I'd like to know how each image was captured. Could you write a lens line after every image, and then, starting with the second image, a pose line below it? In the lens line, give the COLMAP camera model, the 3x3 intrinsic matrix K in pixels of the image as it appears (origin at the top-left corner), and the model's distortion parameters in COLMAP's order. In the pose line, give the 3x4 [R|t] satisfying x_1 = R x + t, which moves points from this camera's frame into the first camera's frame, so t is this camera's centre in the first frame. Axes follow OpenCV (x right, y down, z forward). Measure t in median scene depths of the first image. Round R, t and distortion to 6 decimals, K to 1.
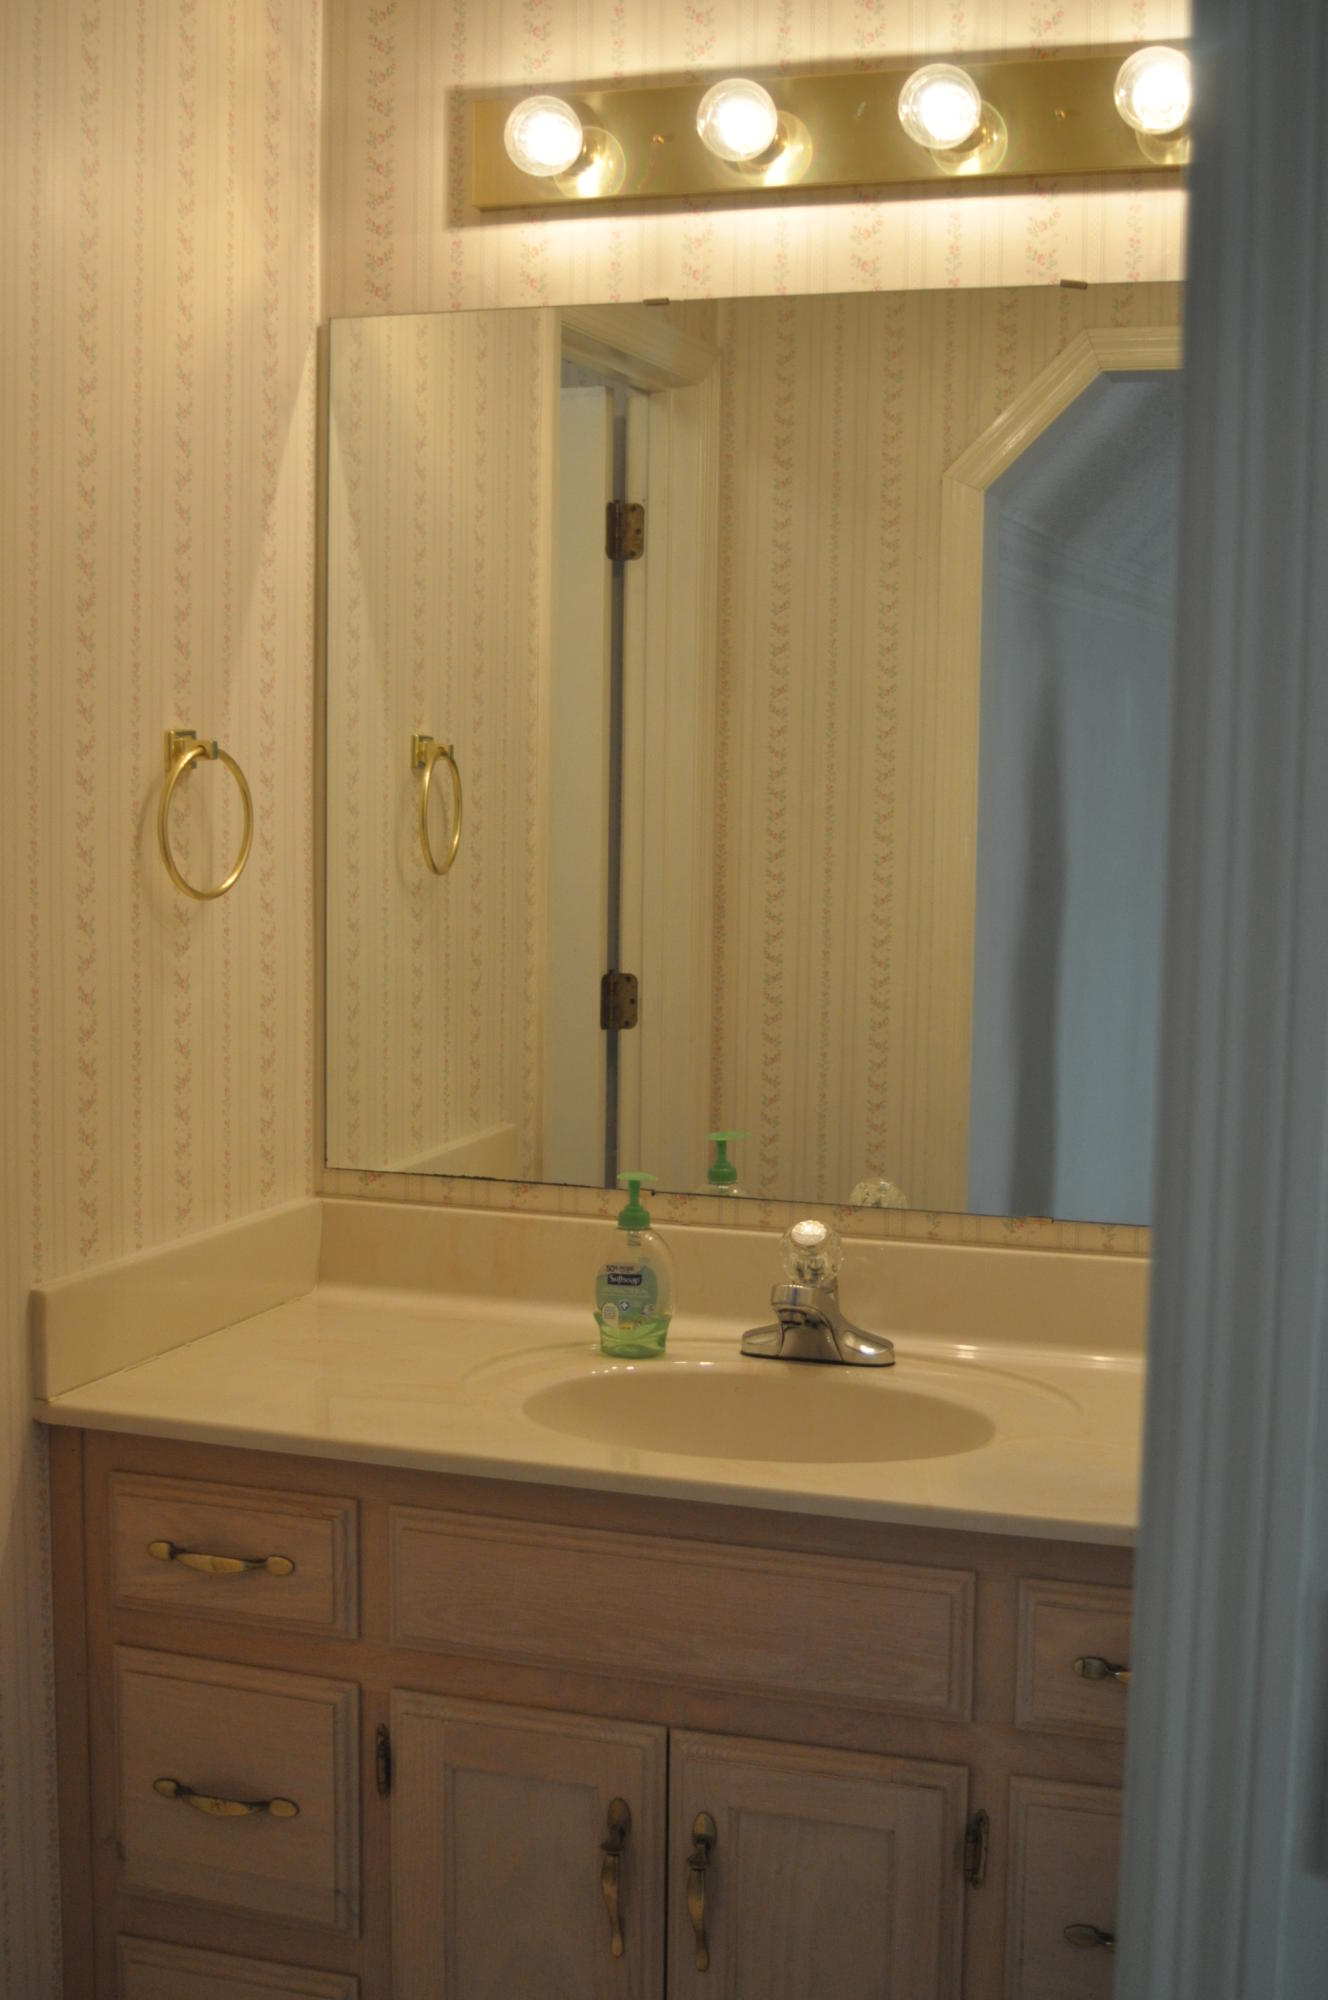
lens RADIAL K [[2643.4, 0, 670.7], [0, 2643.4, 995.4], [0, 0, 1]] dist [-0.128848, 0.000000]
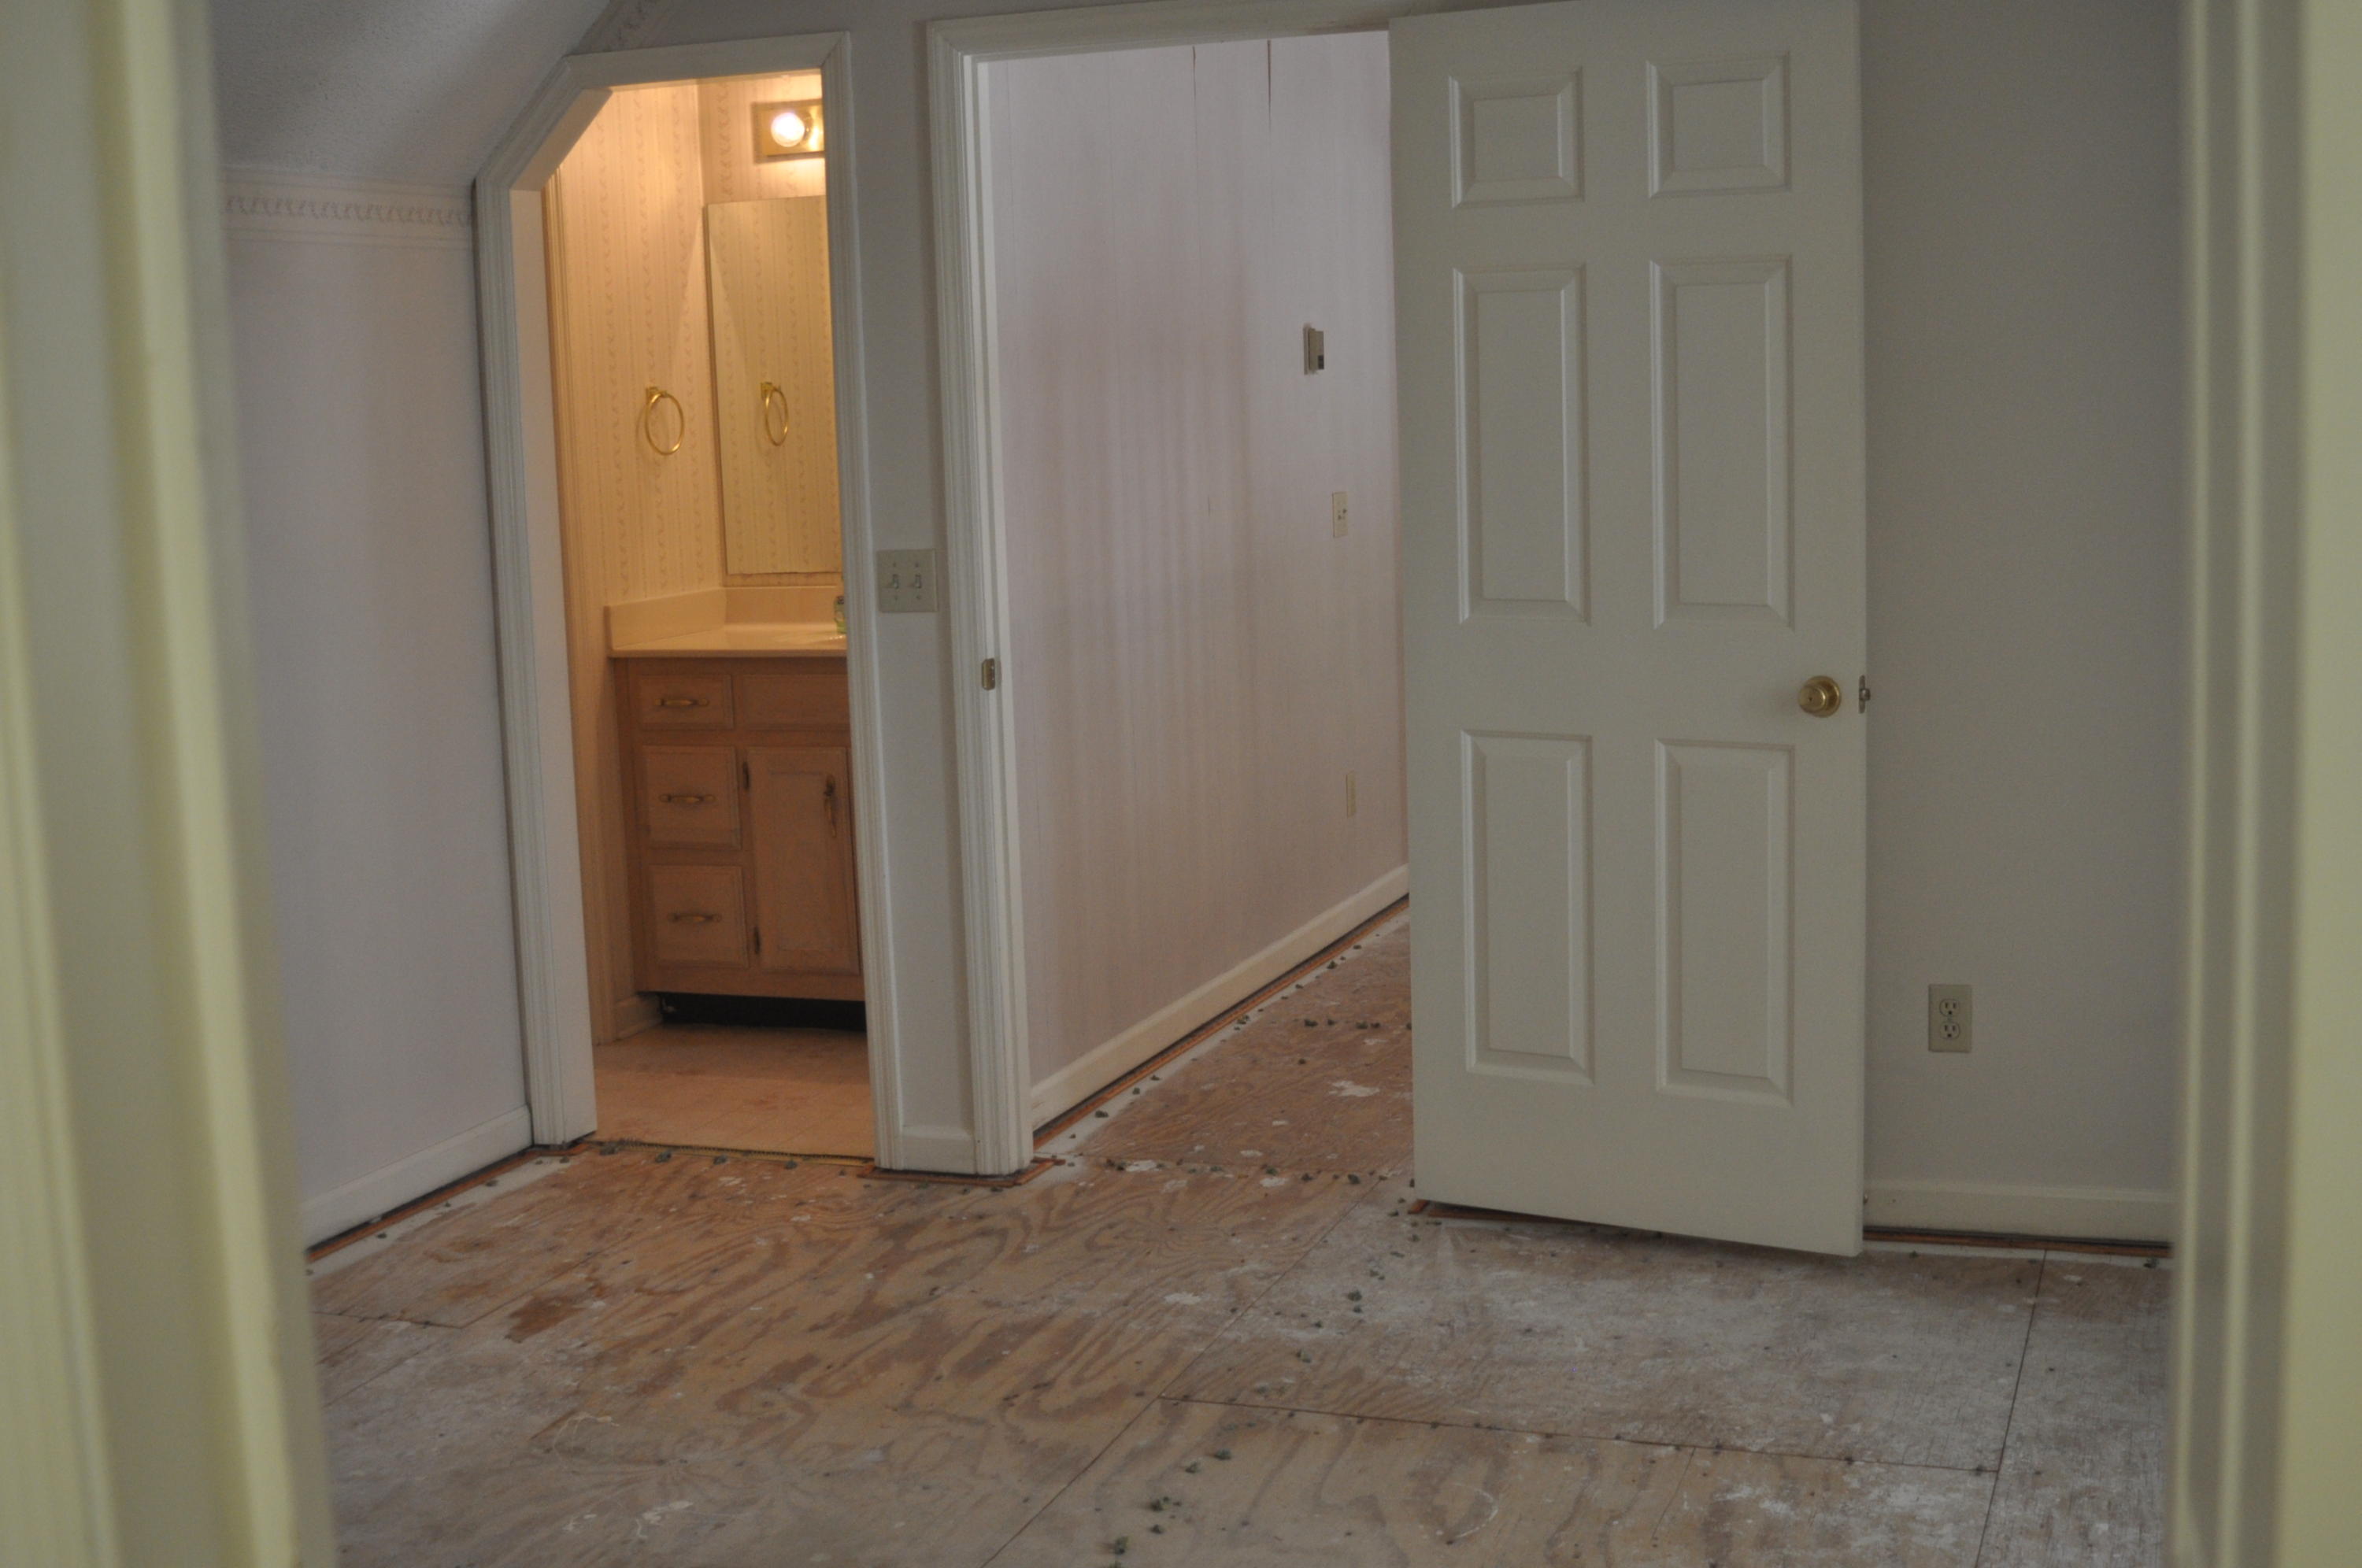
lens RADIAL K [[2904.8, 0, 1172.6], [0, 2904.8, 782.8], [0, 0, 1]] dist [-0.125886, 0.000000]
pose [[0.998412, -0.047678, -0.030007, 0.356634], [0.049088, 0.997632, 0.048178, 0.159749], [0.027639, -0.049575, 0.998388, -1.669958]]
